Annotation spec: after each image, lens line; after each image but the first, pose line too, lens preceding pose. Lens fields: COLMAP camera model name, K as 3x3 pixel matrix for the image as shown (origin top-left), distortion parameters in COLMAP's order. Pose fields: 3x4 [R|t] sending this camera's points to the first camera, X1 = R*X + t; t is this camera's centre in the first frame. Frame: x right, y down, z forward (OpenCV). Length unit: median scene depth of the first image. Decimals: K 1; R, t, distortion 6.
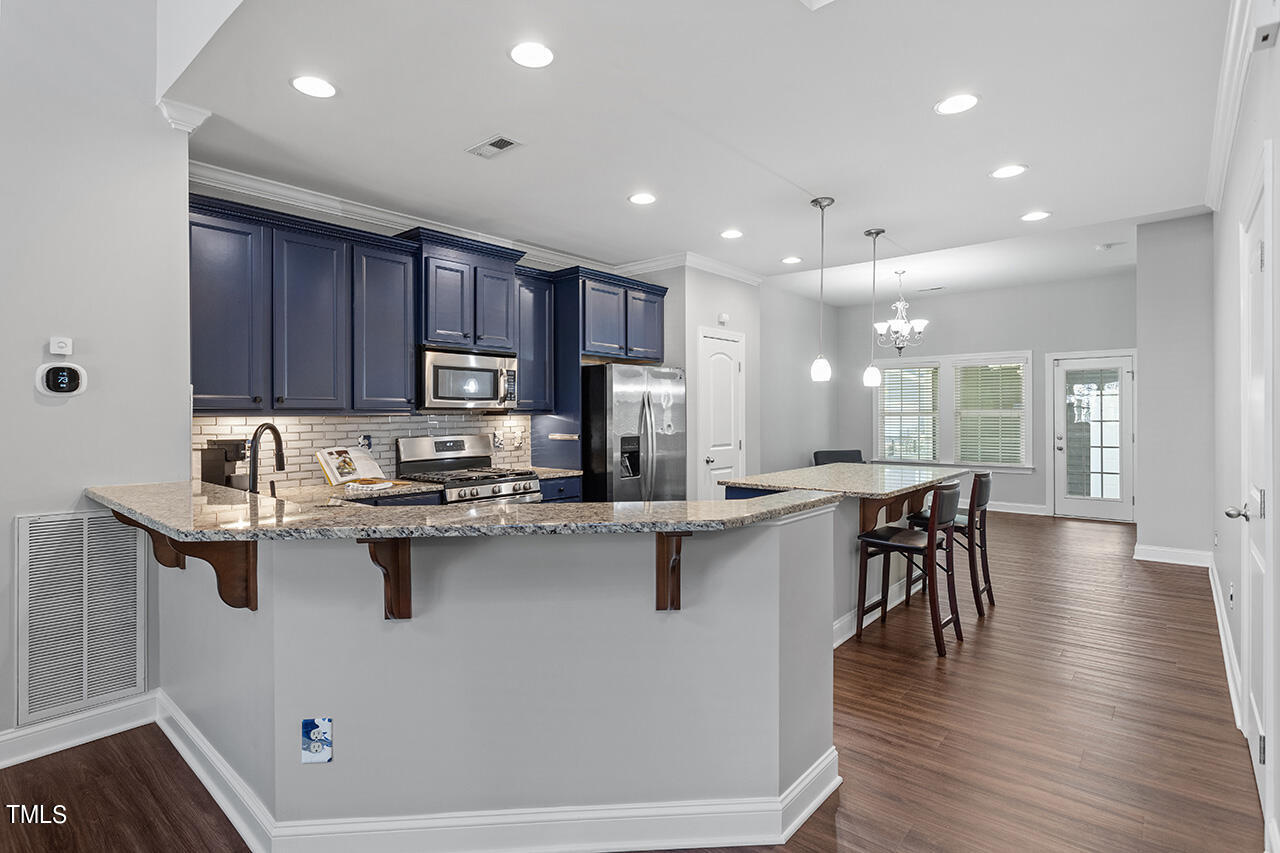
lens RADIAL K [[628.4, 0, 637.4], [0, 628.4, 415.9], [0, 0, 1]] dist [-0.014717, 0.000267]
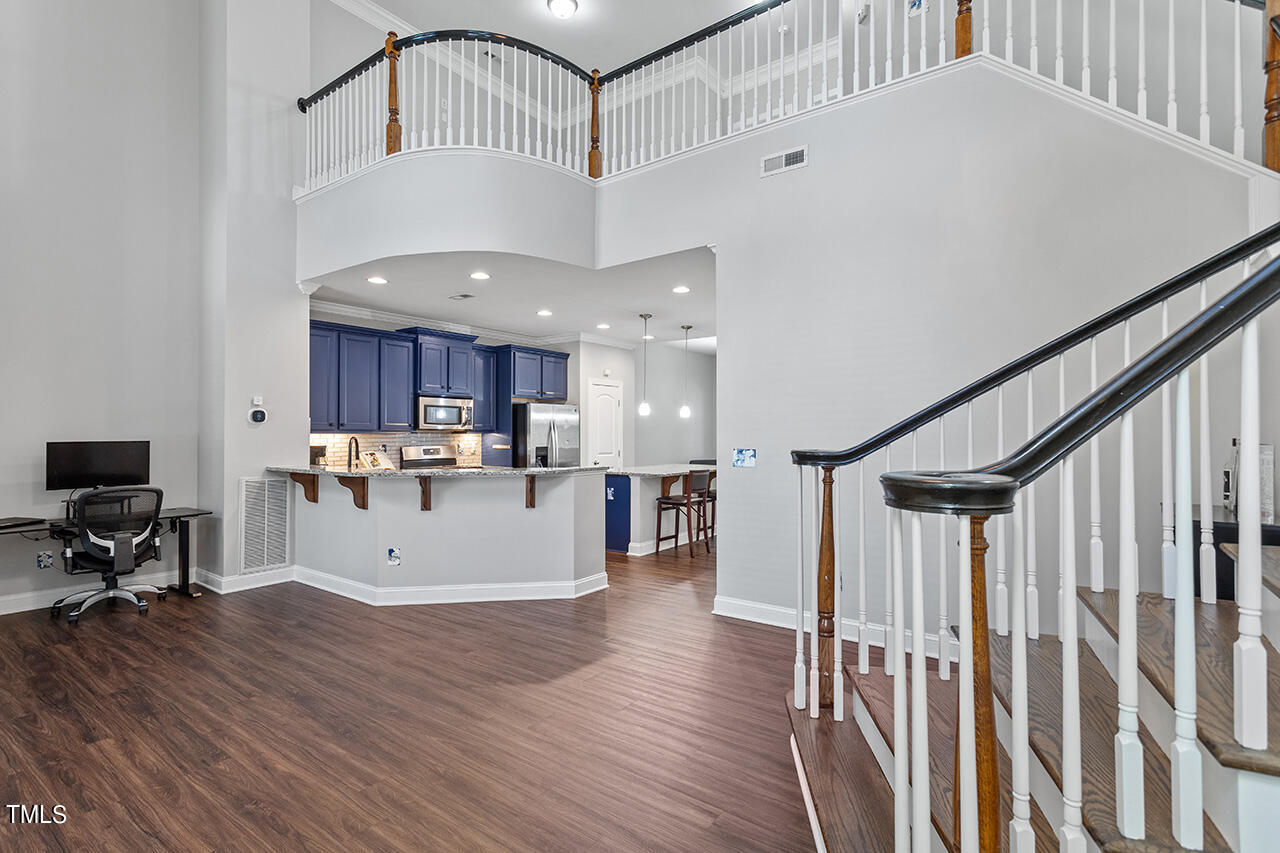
lens RADIAL K [[609.1, 0, 636.0], [0, 609.1, 426.7], [0, 0, 1]] dist [0.003499, 0.000698]
pose [[0.997359, 0.005056, 0.072456, 0.126189], [-0.004110, 0.999905, -0.013192, 0.000476], [-0.072516, 0.012859, 0.997284, -0.658263]]
